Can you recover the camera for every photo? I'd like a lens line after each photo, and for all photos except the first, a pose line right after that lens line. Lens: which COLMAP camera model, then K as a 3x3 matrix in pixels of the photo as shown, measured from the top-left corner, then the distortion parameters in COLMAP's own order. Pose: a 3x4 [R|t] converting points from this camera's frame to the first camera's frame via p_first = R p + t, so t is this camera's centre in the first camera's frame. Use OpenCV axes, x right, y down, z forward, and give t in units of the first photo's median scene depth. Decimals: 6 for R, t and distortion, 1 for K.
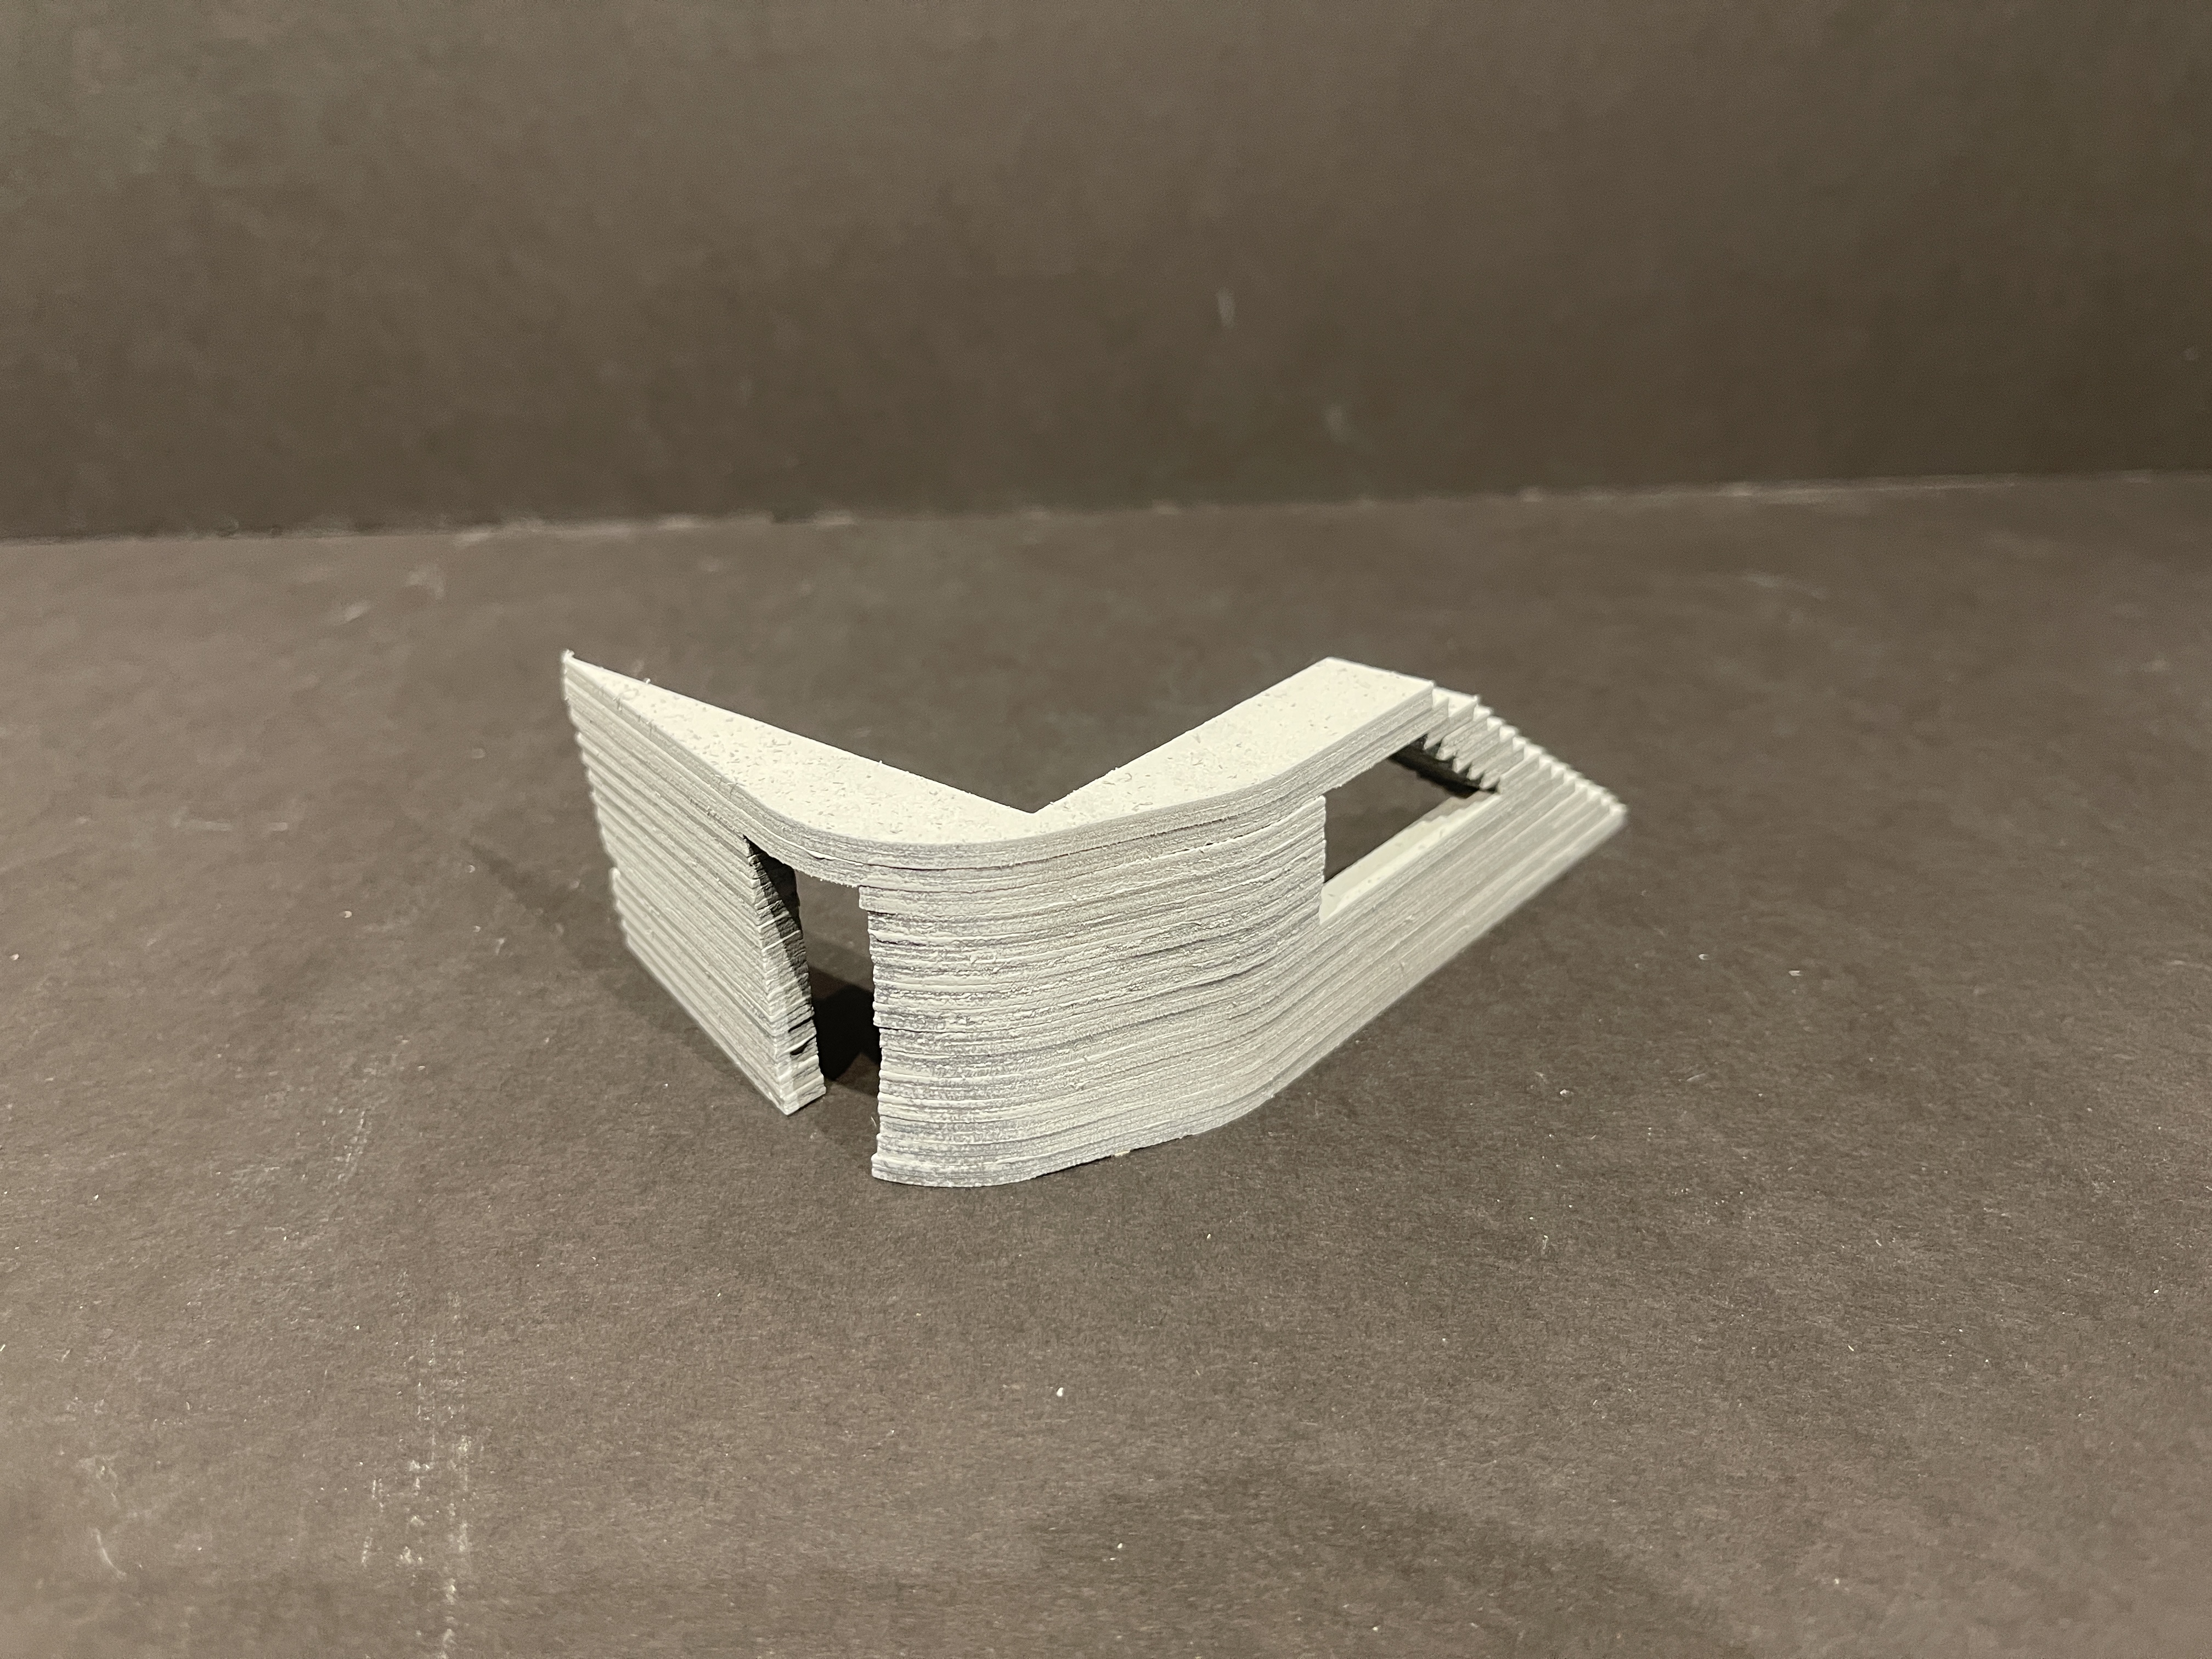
lens RADIAL K [[1764.4, 0, 1091.2], [0, 1764.4, 805.8], [0, 0, 1]] dist [0.011940, -0.040205]
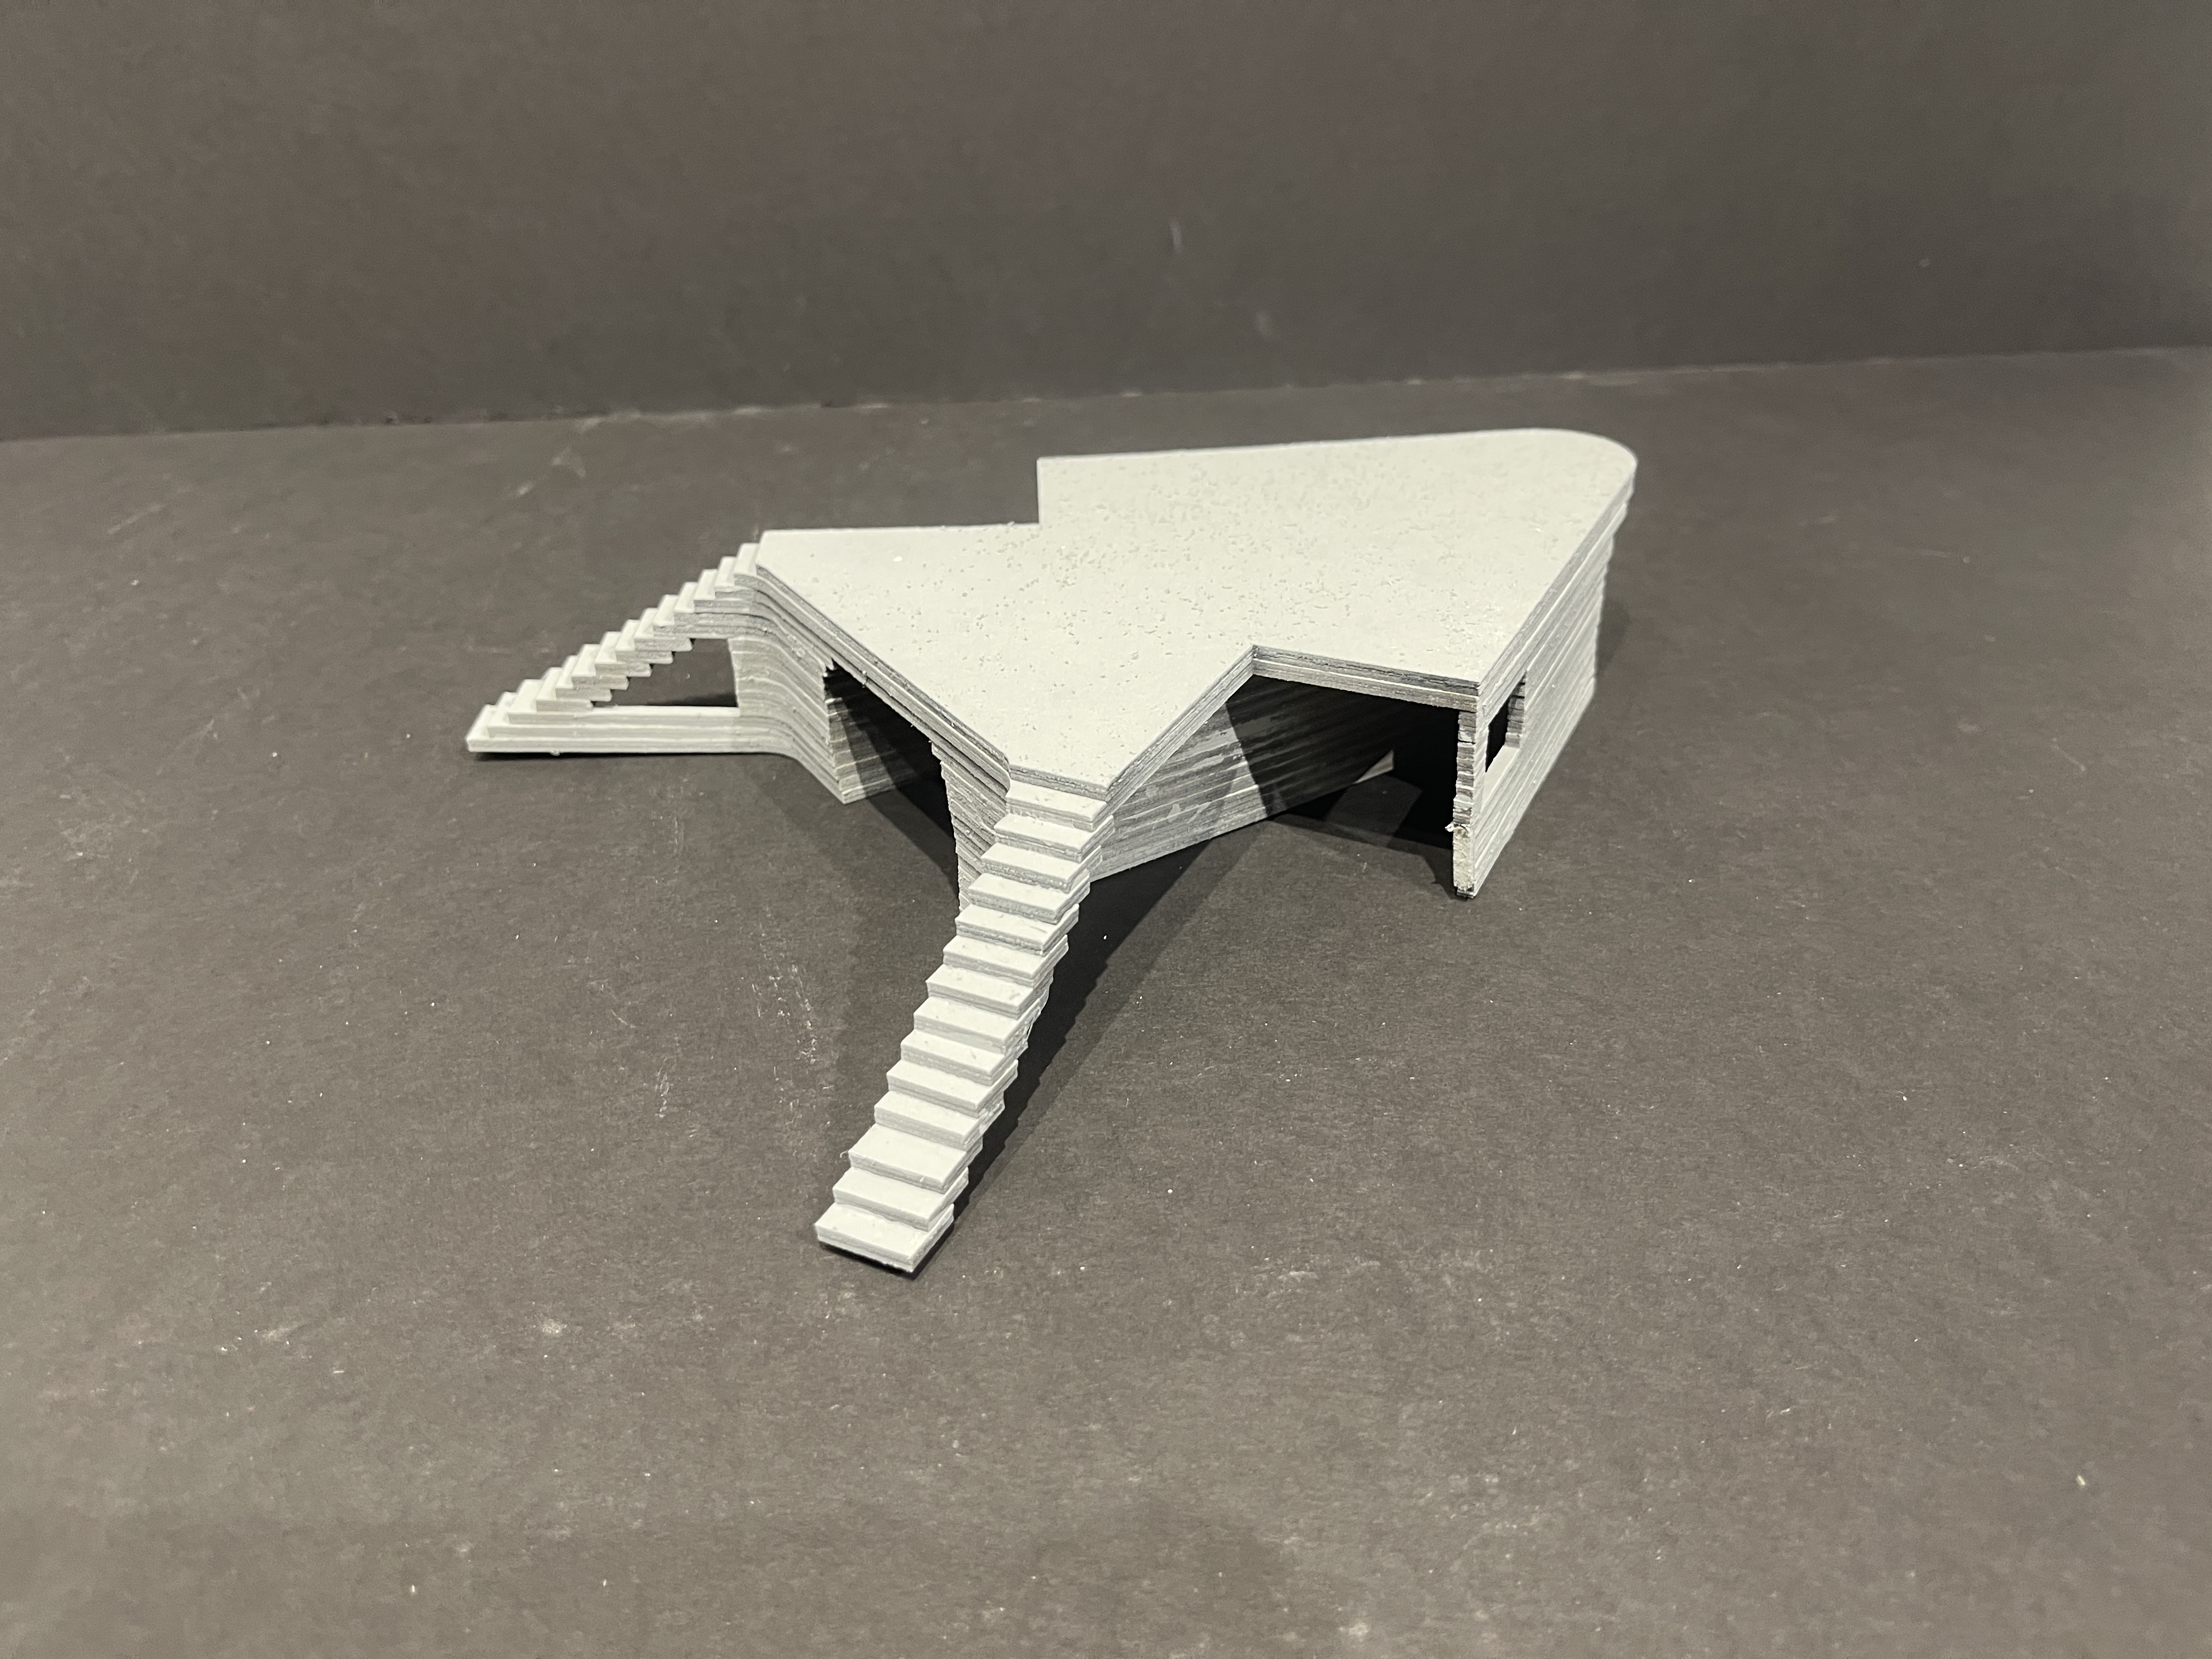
lens RADIAL K [[1764.4, 0, 1115.9], [0, 1764.4, 833.1], [0, 0, 1]] dist [0.011940, -0.040205]
pose [[0.998895, -0.019846, 0.042600, -0.049393], [0.014889, 0.993407, 0.113671, 0.003047], [-0.044575, -0.112911, 0.992605, -0.508414]]
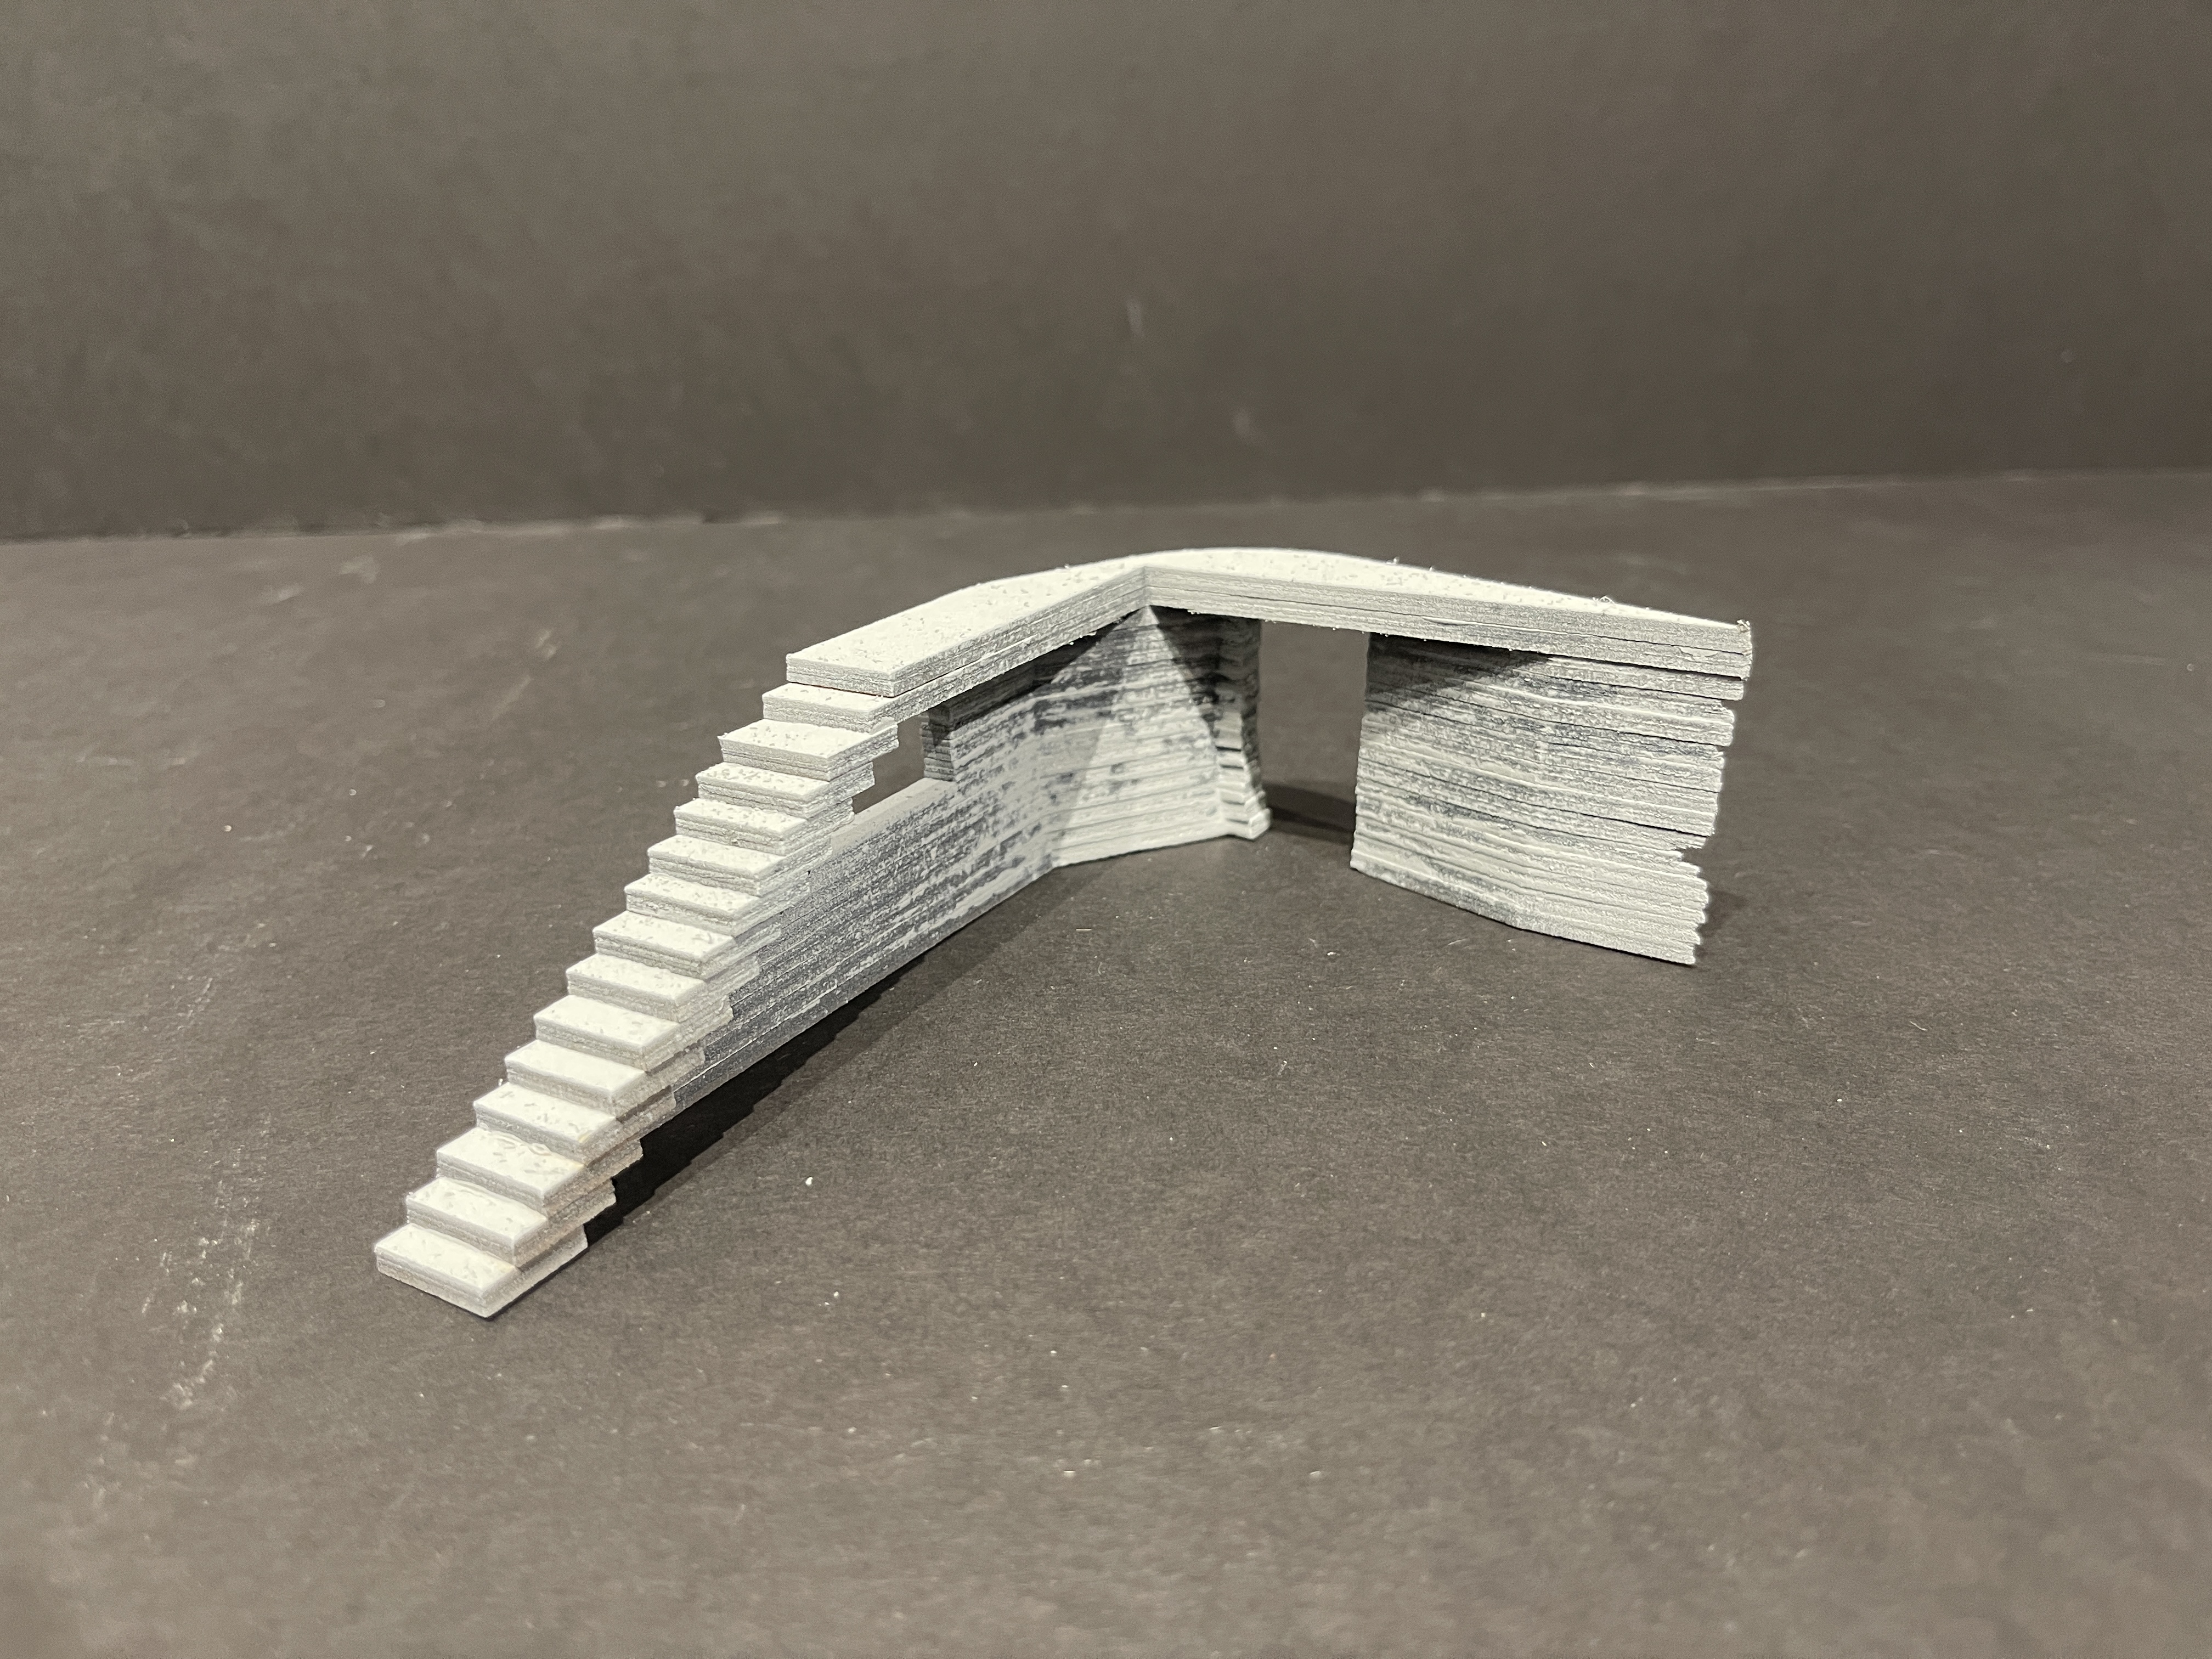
lens RADIAL K [[1764.4, 0, 1117.5], [0, 1764.4, 817.3], [0, 0, 1]] dist [0.011940, -0.040205]
pose [[0.999992, -0.002966, 0.002793, 0.099305], [0.003071, 0.999255, -0.038477, 0.088447], [-0.002677, 0.038485, 0.999256, -0.053802]]
